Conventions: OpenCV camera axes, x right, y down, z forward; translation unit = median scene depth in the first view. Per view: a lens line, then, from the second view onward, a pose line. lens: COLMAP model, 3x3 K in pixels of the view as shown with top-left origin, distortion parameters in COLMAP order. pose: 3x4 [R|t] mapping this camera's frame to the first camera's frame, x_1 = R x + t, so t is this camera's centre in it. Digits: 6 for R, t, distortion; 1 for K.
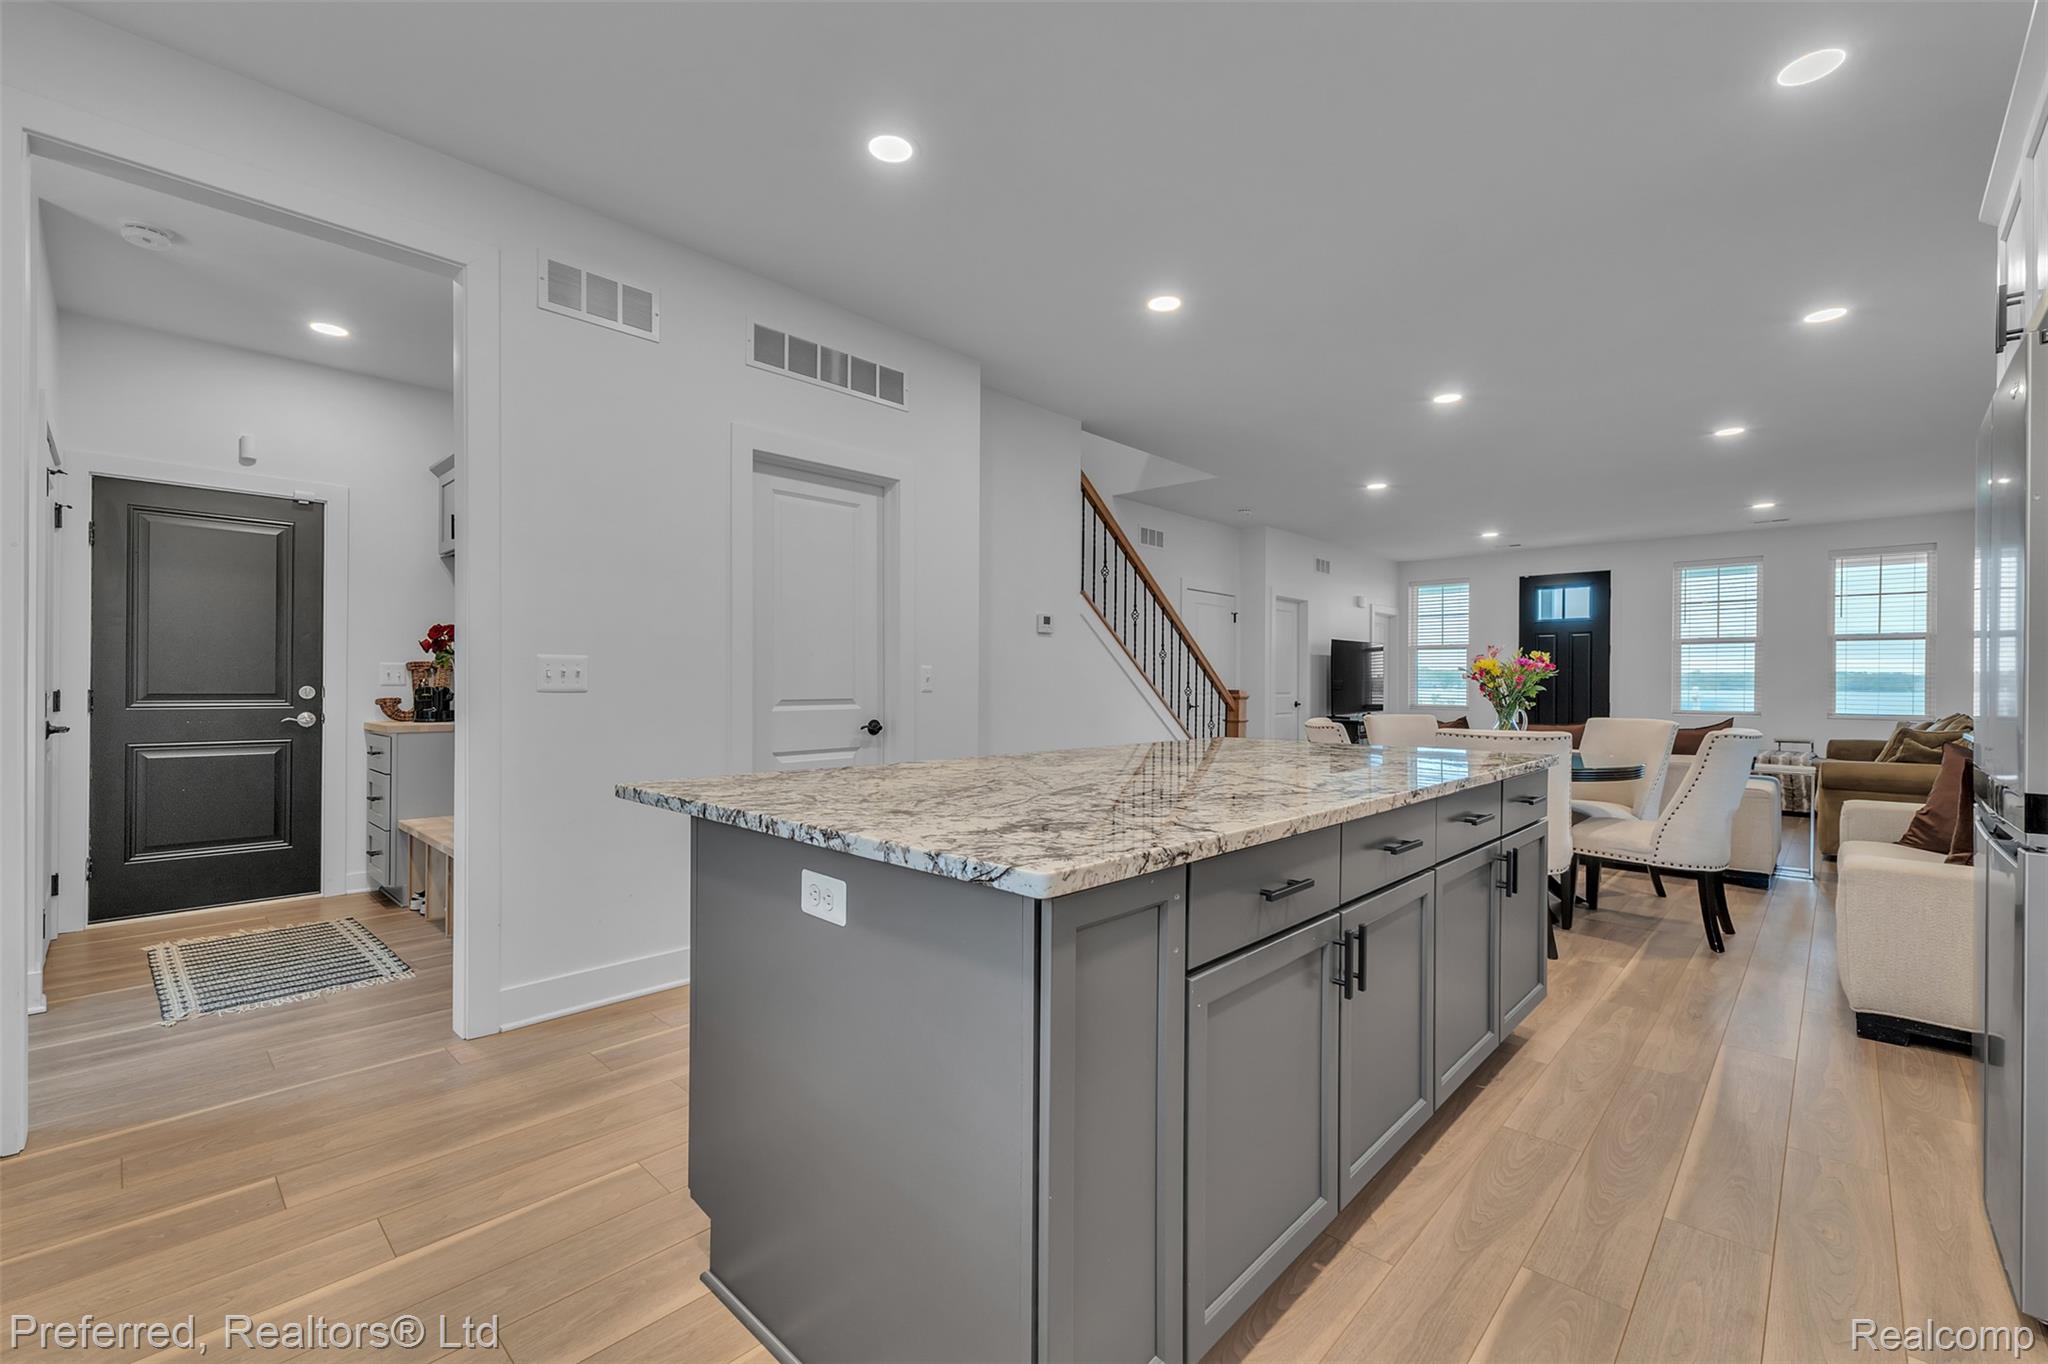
lens RADIAL K [[861.6, 0, 1013.6], [0, 861.6, 685.5], [0, 0, 1]] dist [0.002423, -0.000419]
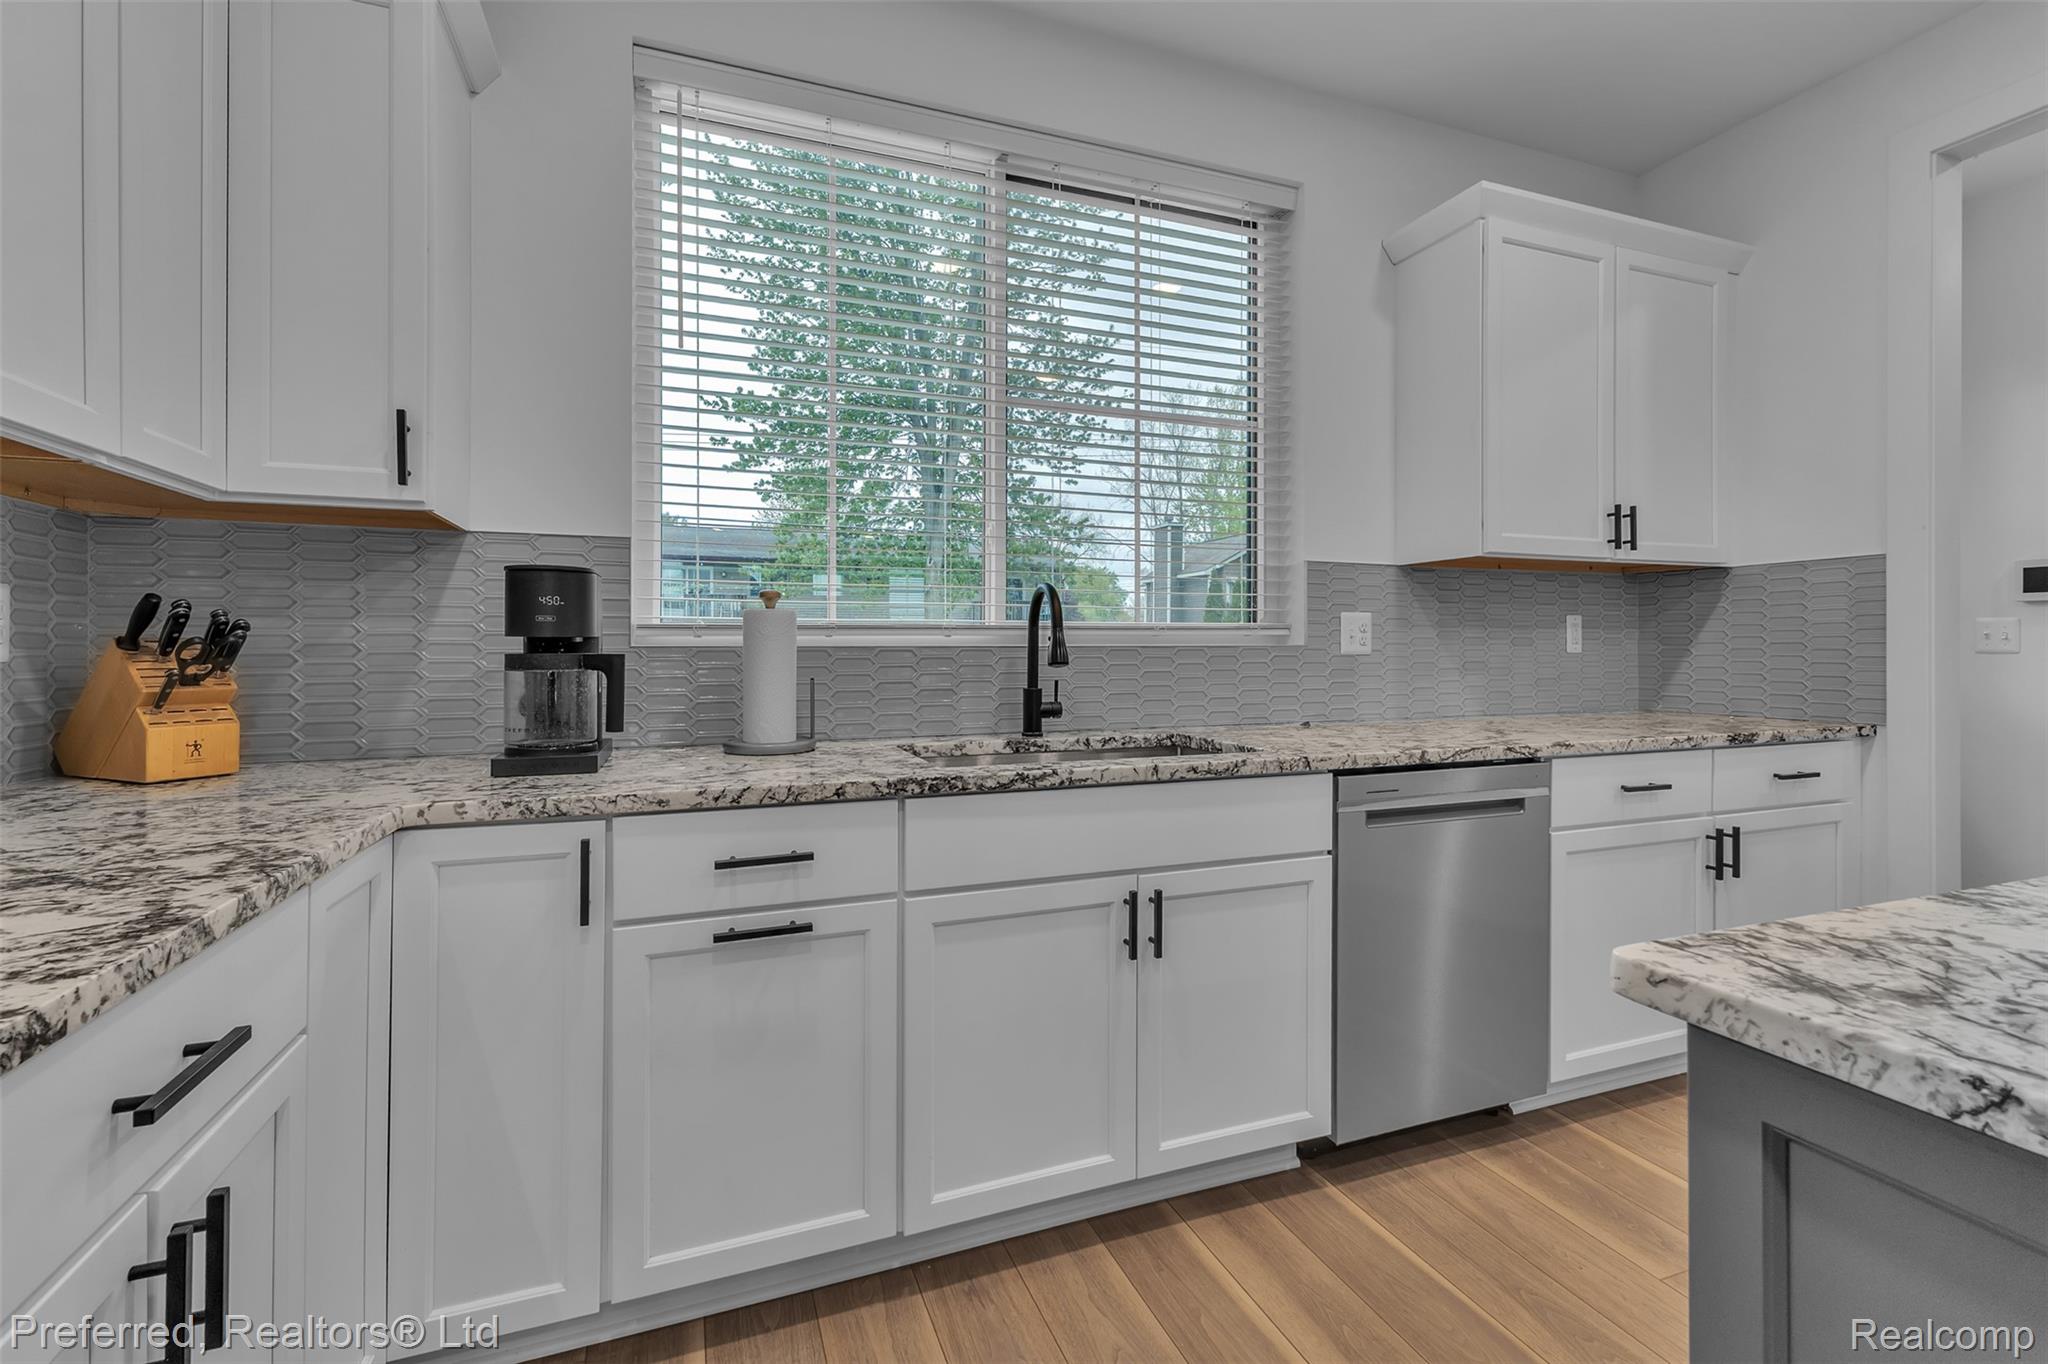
lens RADIAL K [[895.1, 0, 1030.5], [0, 895.1, 645.0], [0, 0, 1]] dist [-0.000458, 0.000687]
pose [[-0.415480, -0.011080, -0.909535, 0.099907], [-0.003244, 0.999938, -0.010699, 0.001071], [0.909597, -0.001494, -0.415490, 0.112550]]
